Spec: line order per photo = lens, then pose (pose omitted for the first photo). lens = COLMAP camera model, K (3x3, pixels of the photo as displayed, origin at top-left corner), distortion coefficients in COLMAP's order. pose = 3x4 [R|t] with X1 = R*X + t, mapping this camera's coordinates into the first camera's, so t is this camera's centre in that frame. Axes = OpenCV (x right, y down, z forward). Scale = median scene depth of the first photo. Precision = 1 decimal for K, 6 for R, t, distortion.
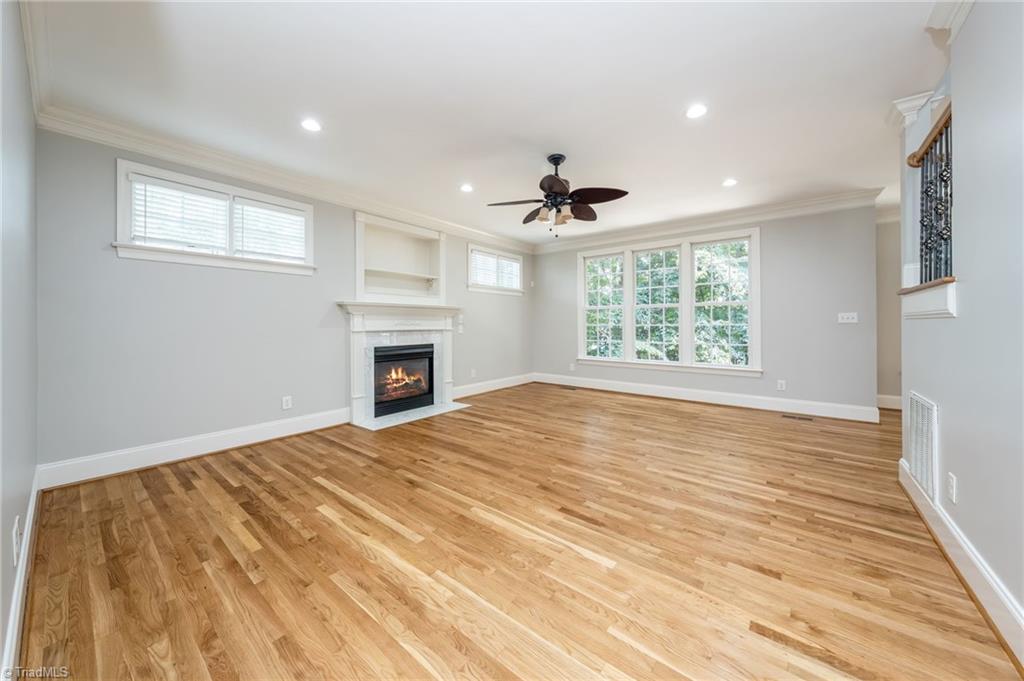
lens RADIAL K [[354.4, 0, 516.2], [0, 354.4, 323.5], [0, 0, 1]] dist [-0.001897, -0.000103]
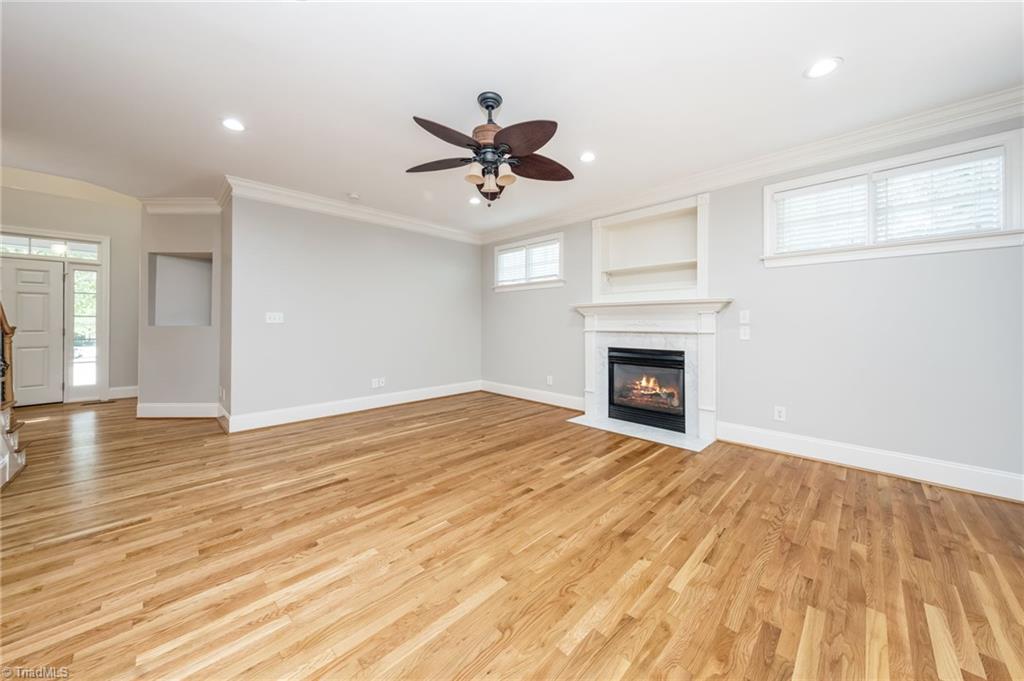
lens RADIAL K [[354.4, 0, 516.2], [0, 354.4, 323.5], [0, 0, 1]] dist [-0.001897, -0.000103]
pose [[-0.099963, -0.001459, -0.994990, 0.717846], [-0.000749, 0.999999, -0.001392, 0.000841], [0.994991, 0.000606, -0.099964, 0.965550]]
